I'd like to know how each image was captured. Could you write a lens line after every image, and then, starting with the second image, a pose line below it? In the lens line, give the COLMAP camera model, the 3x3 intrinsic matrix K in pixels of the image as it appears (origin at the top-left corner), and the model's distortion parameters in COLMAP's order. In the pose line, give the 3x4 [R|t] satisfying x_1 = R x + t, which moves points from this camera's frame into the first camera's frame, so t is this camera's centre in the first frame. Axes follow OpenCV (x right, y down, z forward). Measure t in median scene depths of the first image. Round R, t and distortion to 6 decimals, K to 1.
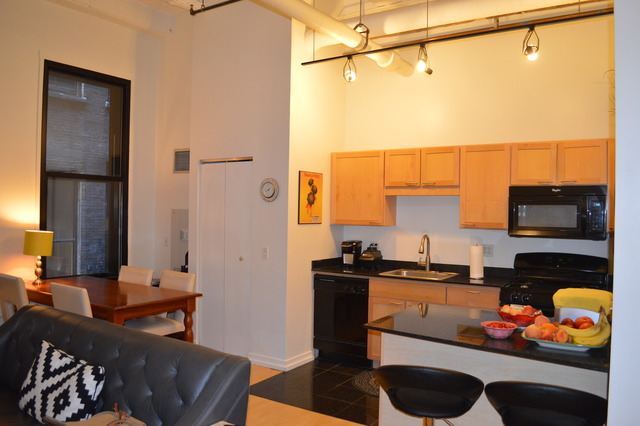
lens RADIAL K [[508.4, 0, 321.3], [0, 508.4, 215.1], [0, 0, 1]] dist [-0.082536, 0.001960]
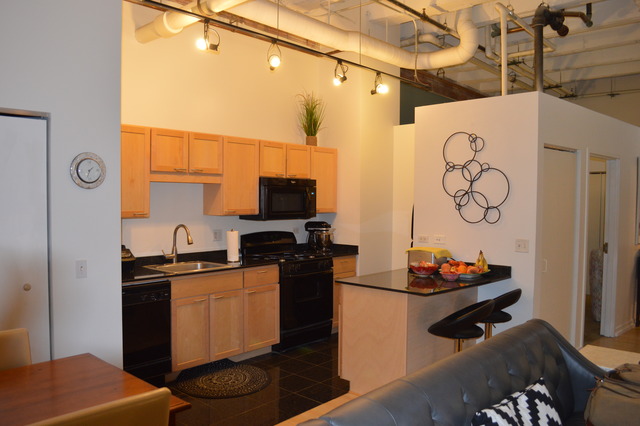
lens RADIAL K [[508.4, 0, 321.3], [0, 508.4, 215.1], [0, 0, 1]] dist [-0.082536, 0.001960]
pose [[0.154333, -0.051858, 0.986657, -0.693266], [-0.002346, 0.998600, 0.052853, -0.028954], [-0.988016, -0.010472, 0.153995, 0.616885]]
